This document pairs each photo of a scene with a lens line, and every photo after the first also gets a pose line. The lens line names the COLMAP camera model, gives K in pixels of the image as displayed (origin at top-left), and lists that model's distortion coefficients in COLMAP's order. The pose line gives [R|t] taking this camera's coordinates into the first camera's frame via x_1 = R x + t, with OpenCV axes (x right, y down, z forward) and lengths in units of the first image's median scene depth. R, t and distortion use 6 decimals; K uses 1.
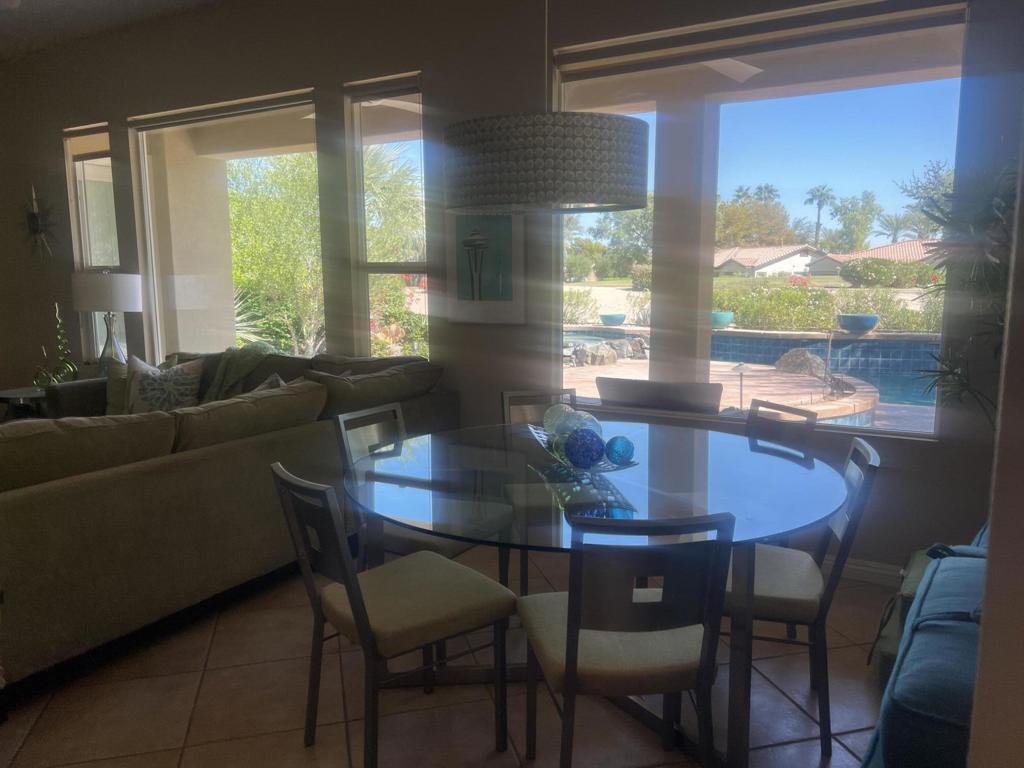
lens RADIAL K [[765.1, 0, 510.1], [0, 765.1, 388.1], [0, 0, 1]] dist [0.029787, -0.022771]
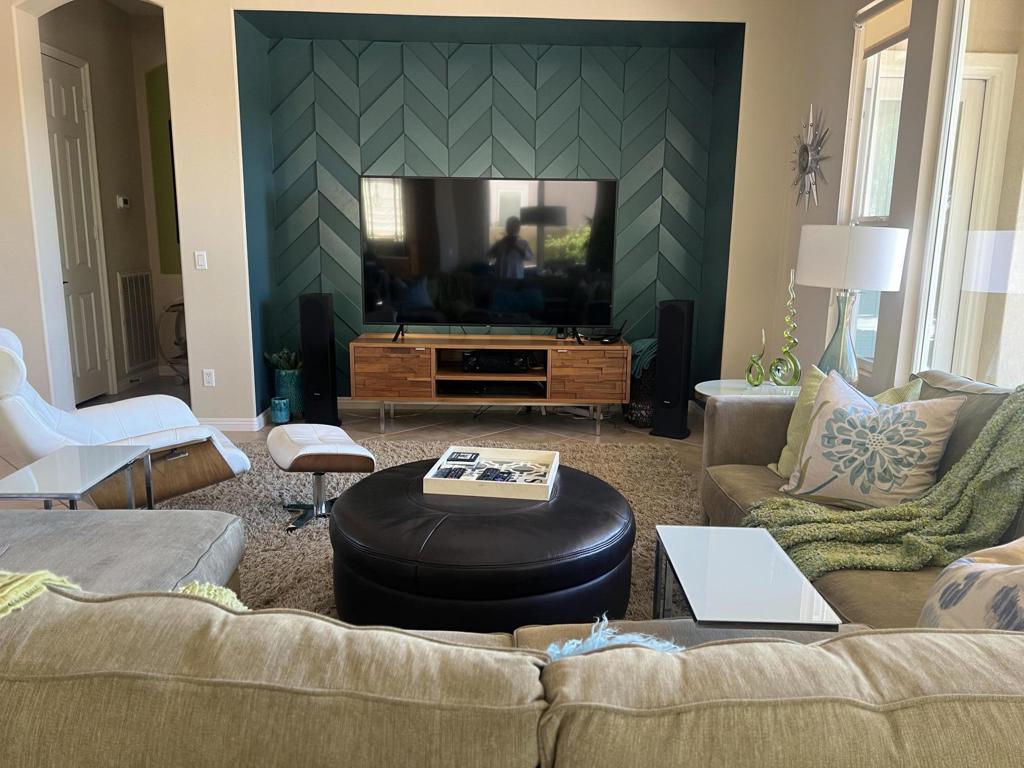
lens RADIAL K [[765.1, 0, 512.5], [0, 765.1, 383.0], [0, 0, 1]] dist [0.029787, -0.022771]
pose [[0.505087, 0.174857, -0.845170, -0.103601], [-0.137103, 0.983083, 0.121455, -0.055721], [0.852109, 0.054530, 0.520516, 0.400895]]
